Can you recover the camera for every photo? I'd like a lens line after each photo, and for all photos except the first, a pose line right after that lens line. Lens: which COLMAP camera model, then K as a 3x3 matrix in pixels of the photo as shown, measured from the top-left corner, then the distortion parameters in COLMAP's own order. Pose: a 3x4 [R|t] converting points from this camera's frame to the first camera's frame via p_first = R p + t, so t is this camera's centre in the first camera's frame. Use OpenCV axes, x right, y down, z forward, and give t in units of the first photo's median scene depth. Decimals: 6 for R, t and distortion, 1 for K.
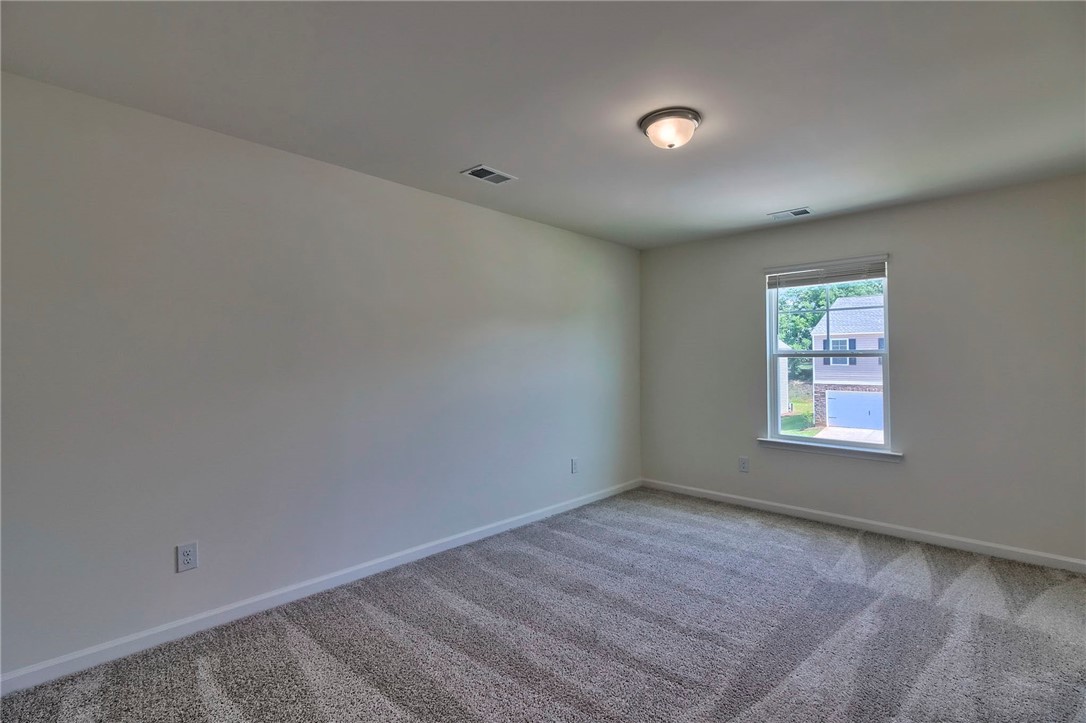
lens RADIAL K [[513.7, 0, 534.4], [0, 513.7, 350.9], [0, 0, 1]] dist [0.002934, -0.000506]
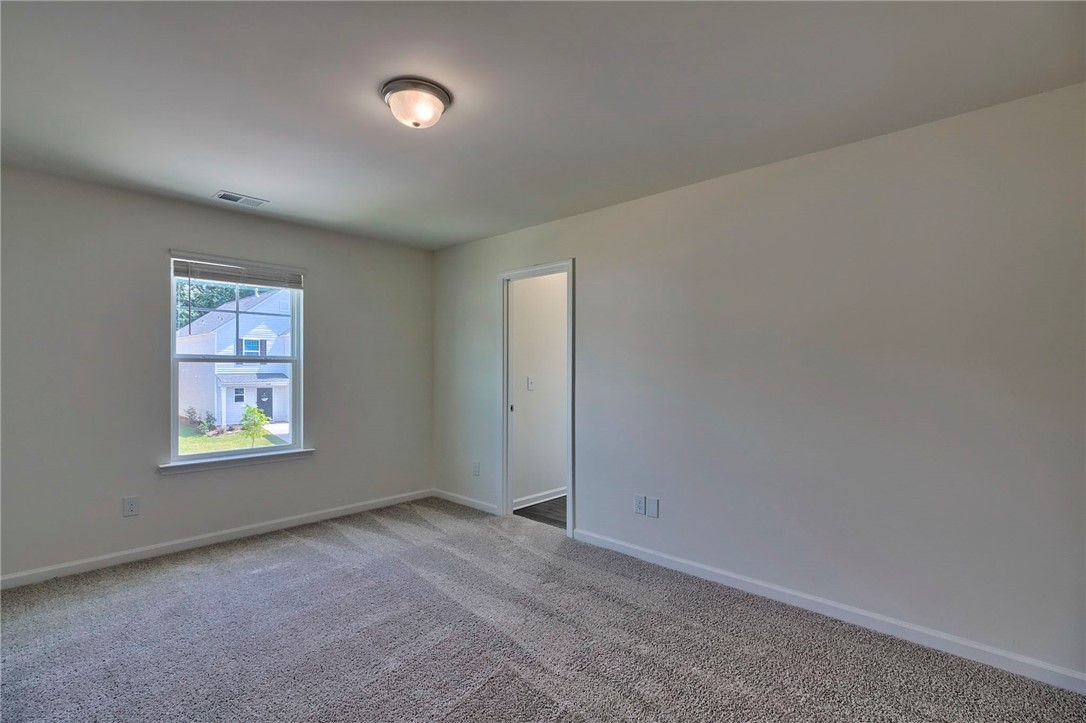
lens RADIAL K [[513.7, 0, 546.0], [0, 513.7, 370.9], [0, 0, 1]] dist [0.002934, -0.000506]
pose [[-0.043556, -0.015007, 0.998938, -0.422650], [-0.028935, 0.999487, 0.013754, -0.001316], [-0.998632, -0.028305, -0.043968, 0.524076]]
